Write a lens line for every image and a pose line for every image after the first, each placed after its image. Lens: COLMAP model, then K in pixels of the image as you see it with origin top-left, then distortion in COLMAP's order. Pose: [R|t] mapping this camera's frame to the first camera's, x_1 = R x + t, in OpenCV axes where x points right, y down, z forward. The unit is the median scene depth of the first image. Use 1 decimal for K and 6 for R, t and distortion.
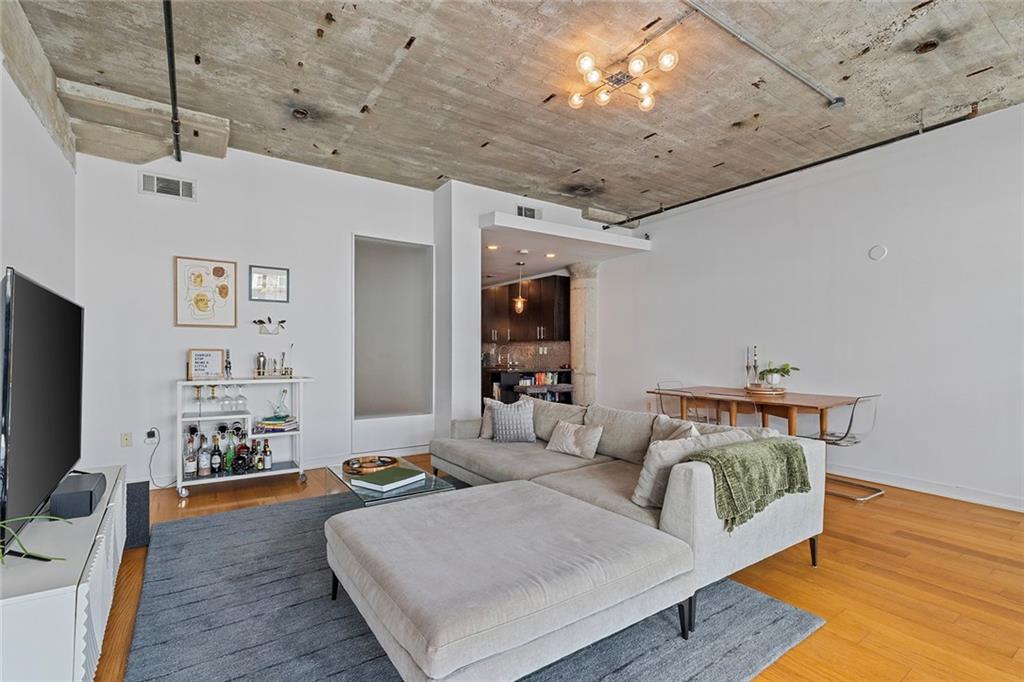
lens RADIAL K [[408.1, 0, 494.9], [0, 408.1, 353.8], [0, 0, 1]] dist [0.005675, 0.000071]
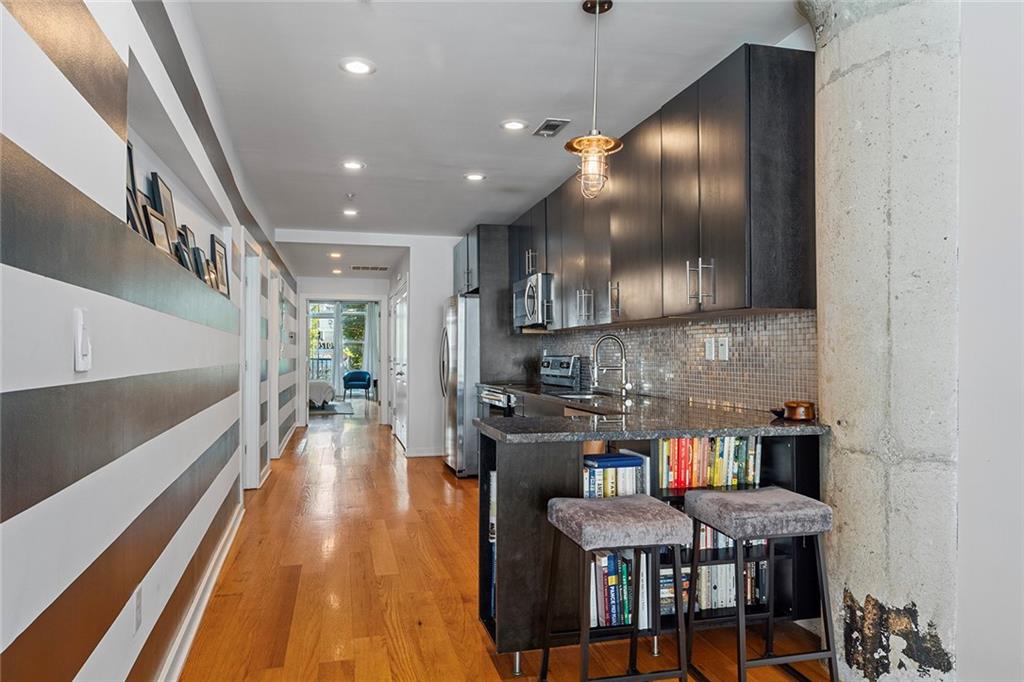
lens RADIAL K [[691.2, 0, 482.3], [0, 691.2, 342.2], [0, 0, 1]] dist [0.002531, 0.001552]
pose [[0.961153, -0.006816, -0.275933, 0.208168], [0.000811, 0.999761, -0.021870, -0.003895], [0.276016, 0.020796, 0.960928, 1.066109]]
